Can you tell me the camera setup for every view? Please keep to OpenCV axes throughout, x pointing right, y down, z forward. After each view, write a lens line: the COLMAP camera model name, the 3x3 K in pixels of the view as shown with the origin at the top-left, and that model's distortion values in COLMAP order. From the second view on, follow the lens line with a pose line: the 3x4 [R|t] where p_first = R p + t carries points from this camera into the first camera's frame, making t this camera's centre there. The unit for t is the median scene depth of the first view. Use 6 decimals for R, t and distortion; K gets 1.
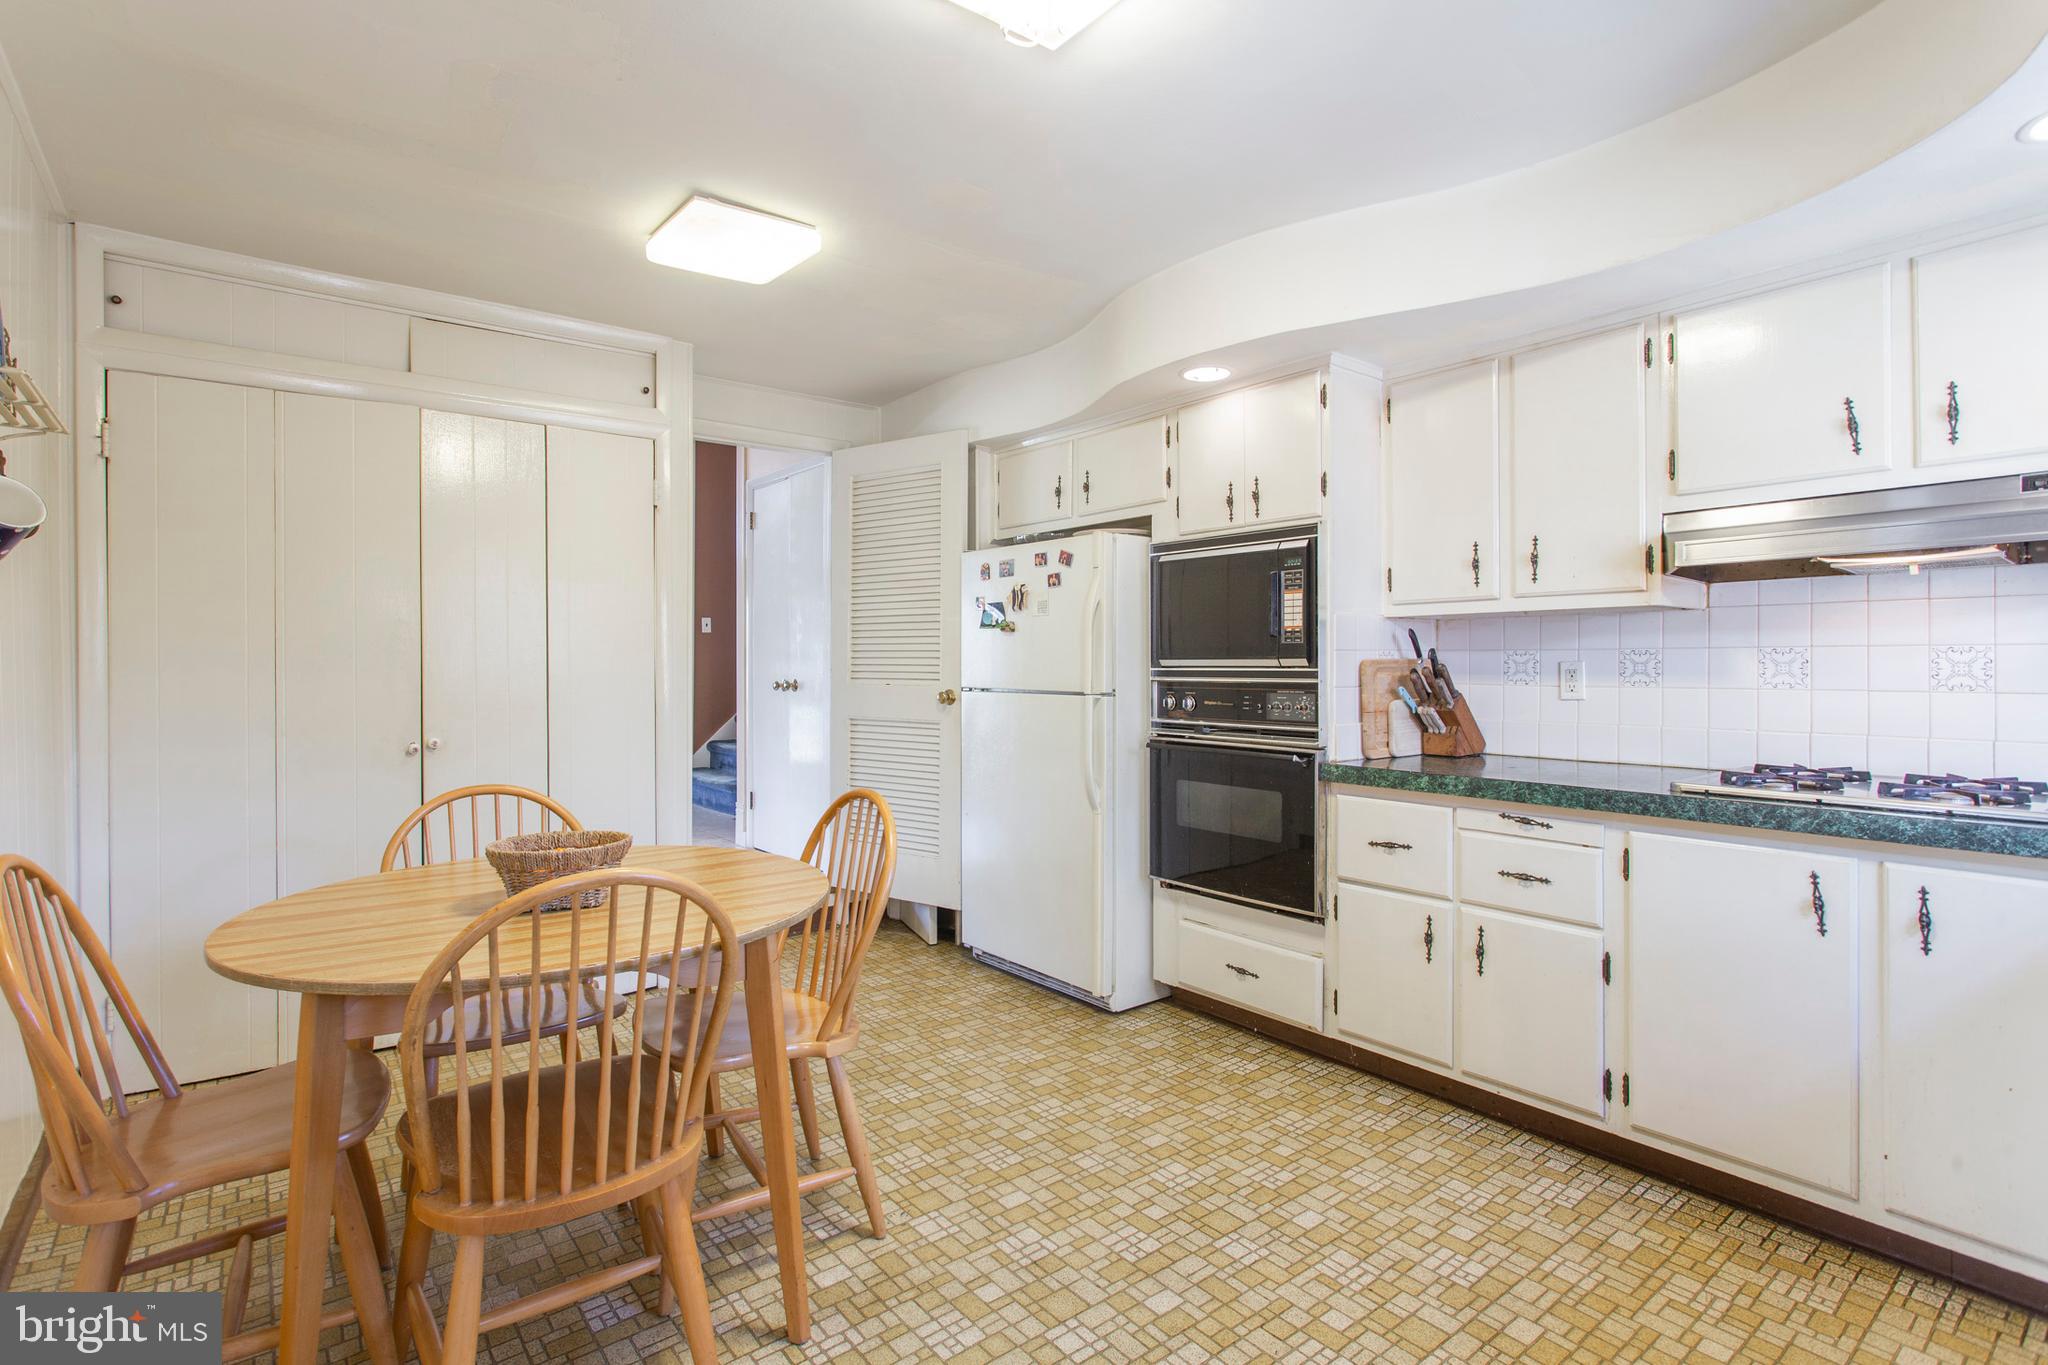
lens RADIAL K [[979.4, 0, 1000.7], [0, 979.4, 662.5], [0, 0, 1]] dist [-0.010163, 0.001233]
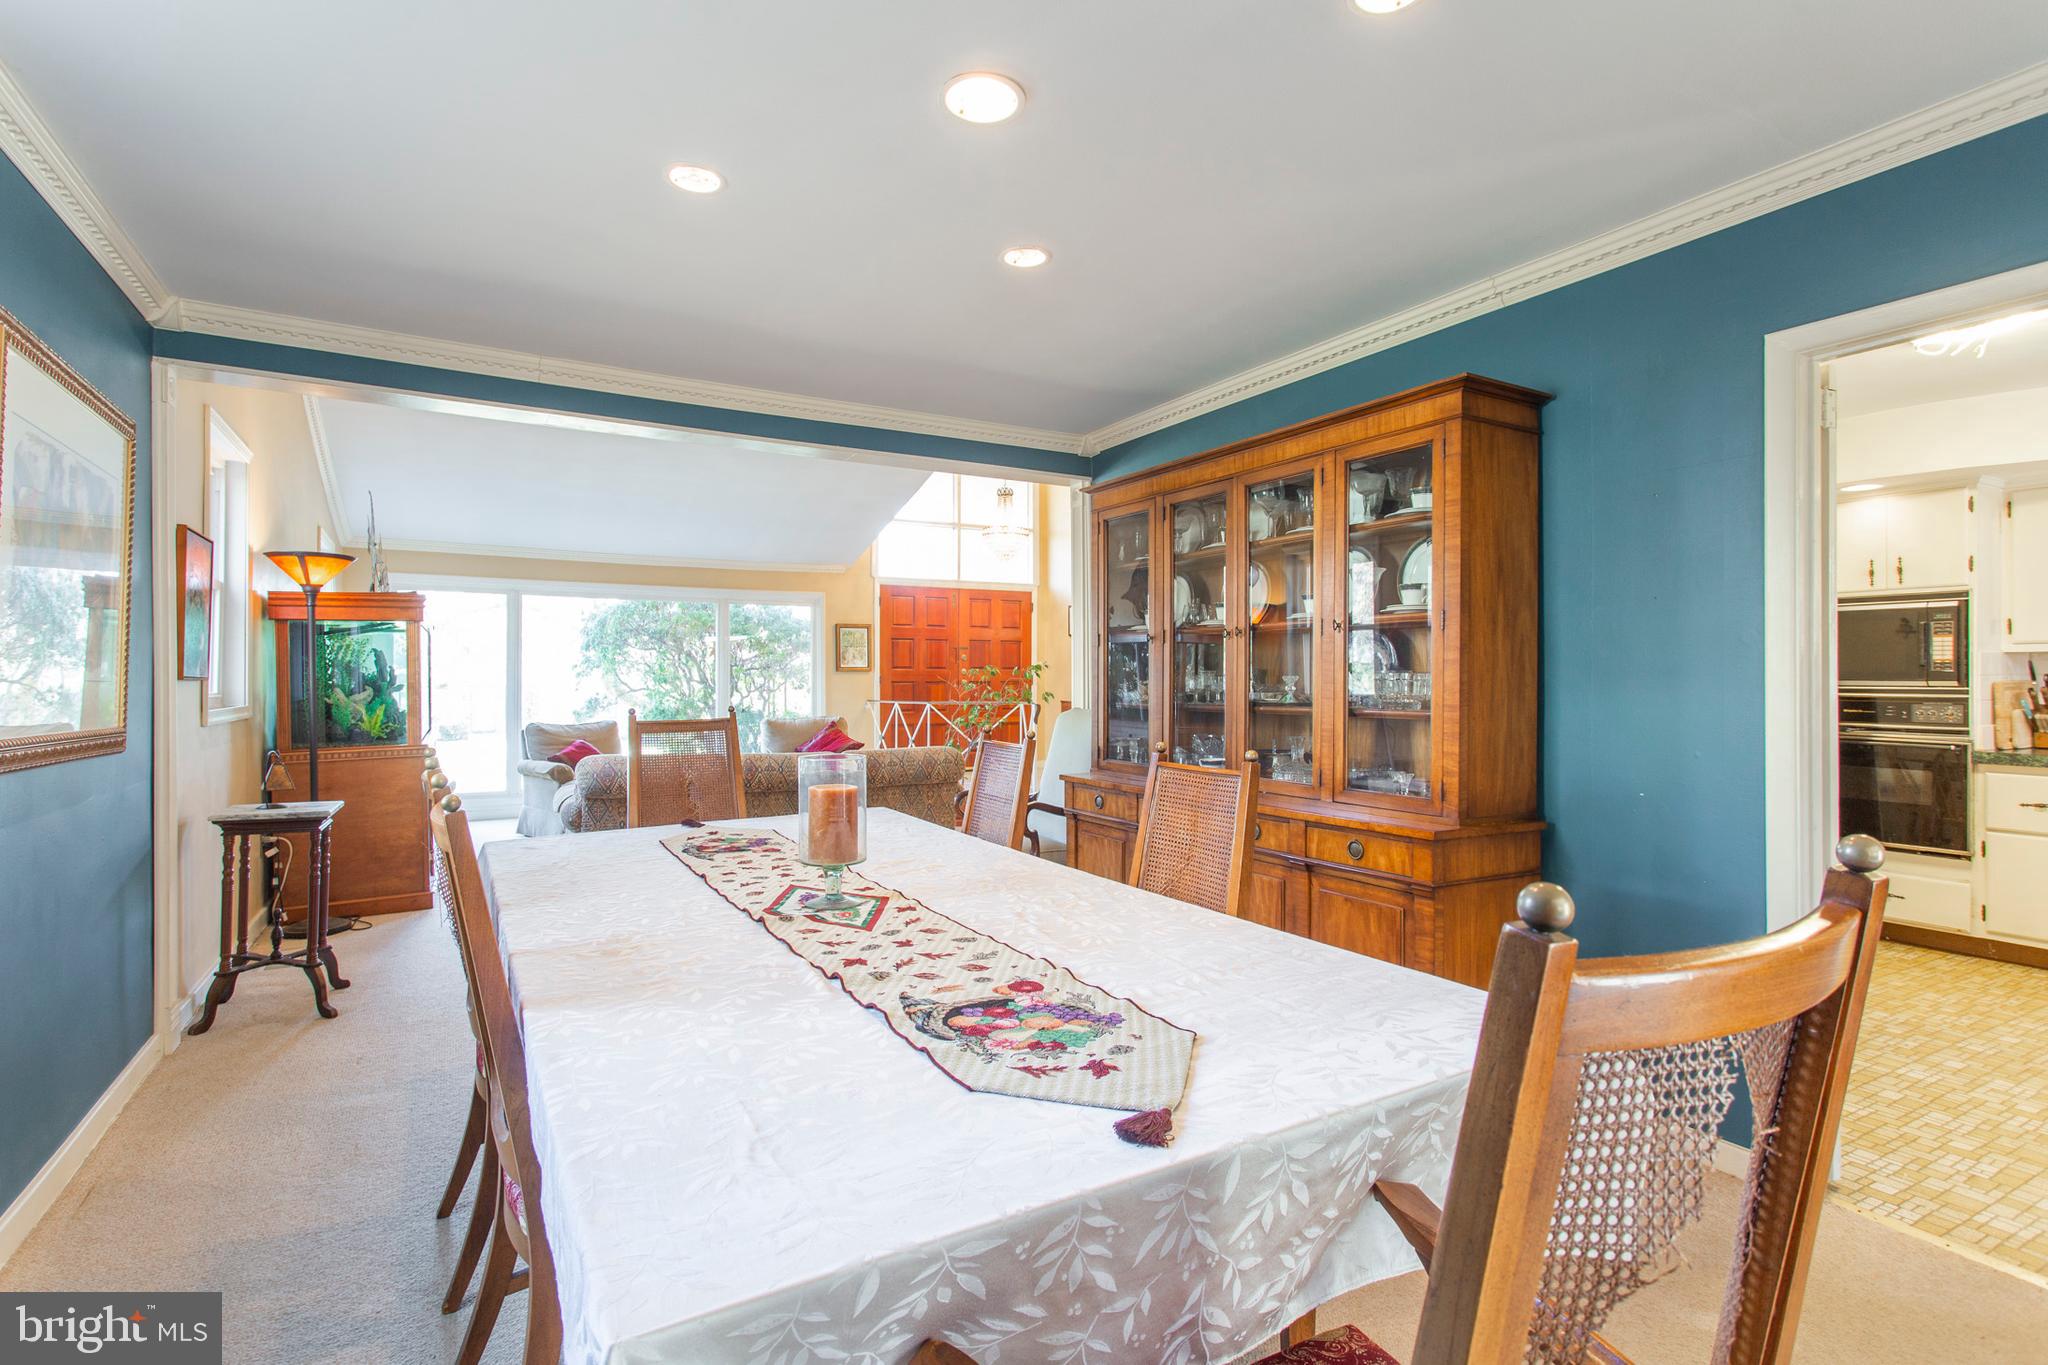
lens RADIAL K [[983.5, 0, 1005.1], [0, 983.5, 668.0], [0, 0, 1]] dist [0.001108, -0.001230]
pose [[0.987667, -0.004899, -0.156494, -0.875353], [0.004235, 0.999981, -0.004573, -0.022829], [0.156514, 0.003854, 0.987668, -0.696338]]
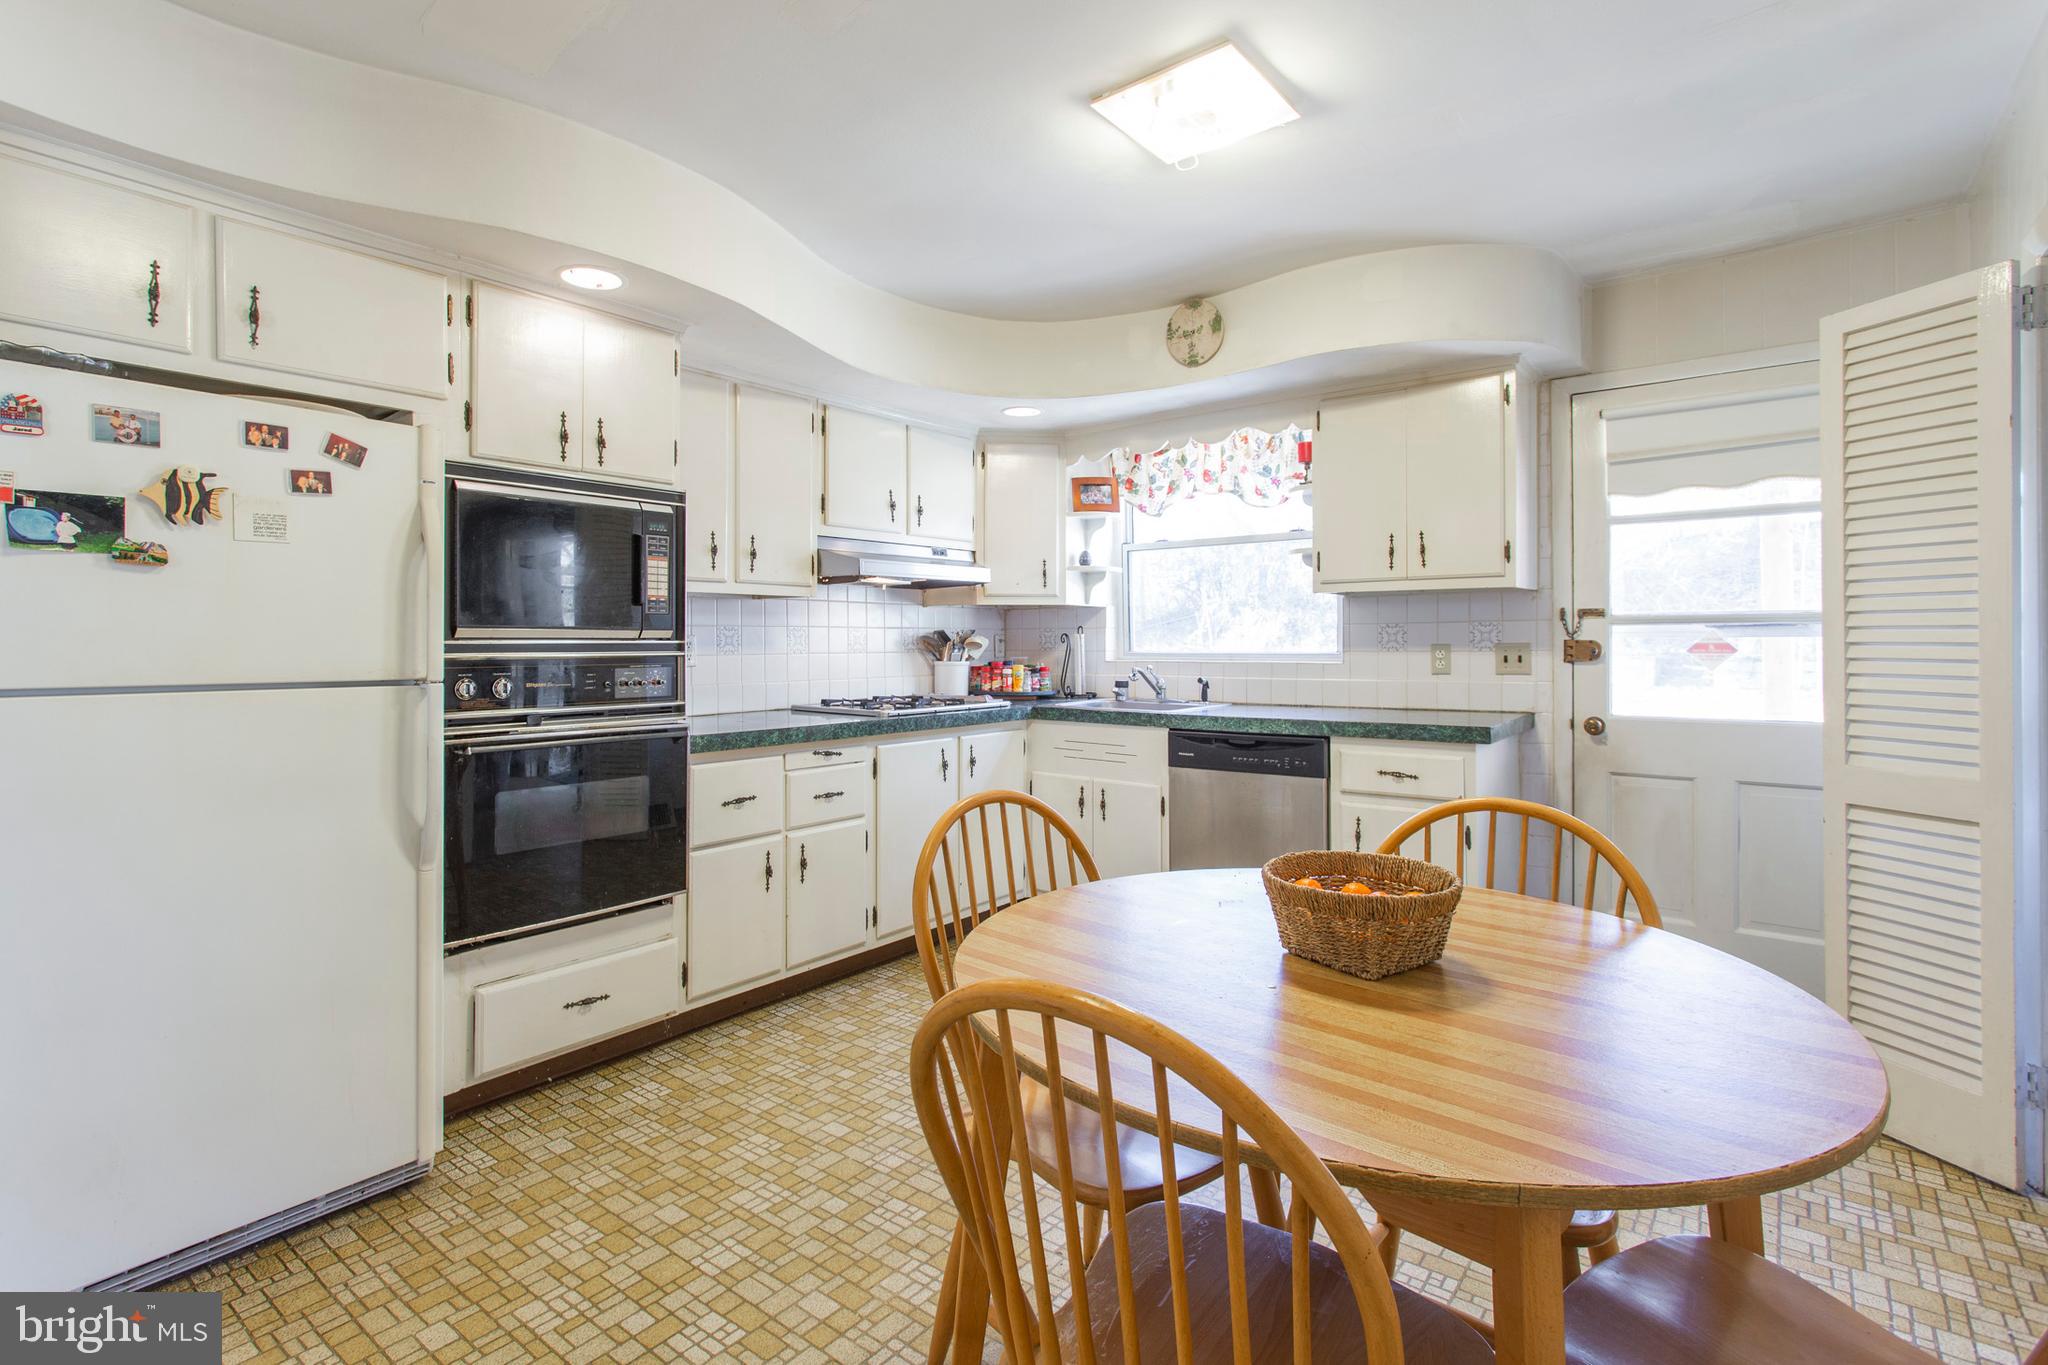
lens RADIAL K [[983.5, 0, 994.2], [0, 983.5, 641.0], [0, 0, 1]] dist [0.001108, -0.001230]
pose [[-0.232639, 0.001247, 0.972562, -0.694841], [-0.000284, 0.999999, -0.001350, 0.007647], [-0.972563, -0.000590, -0.232639, 0.908403]]
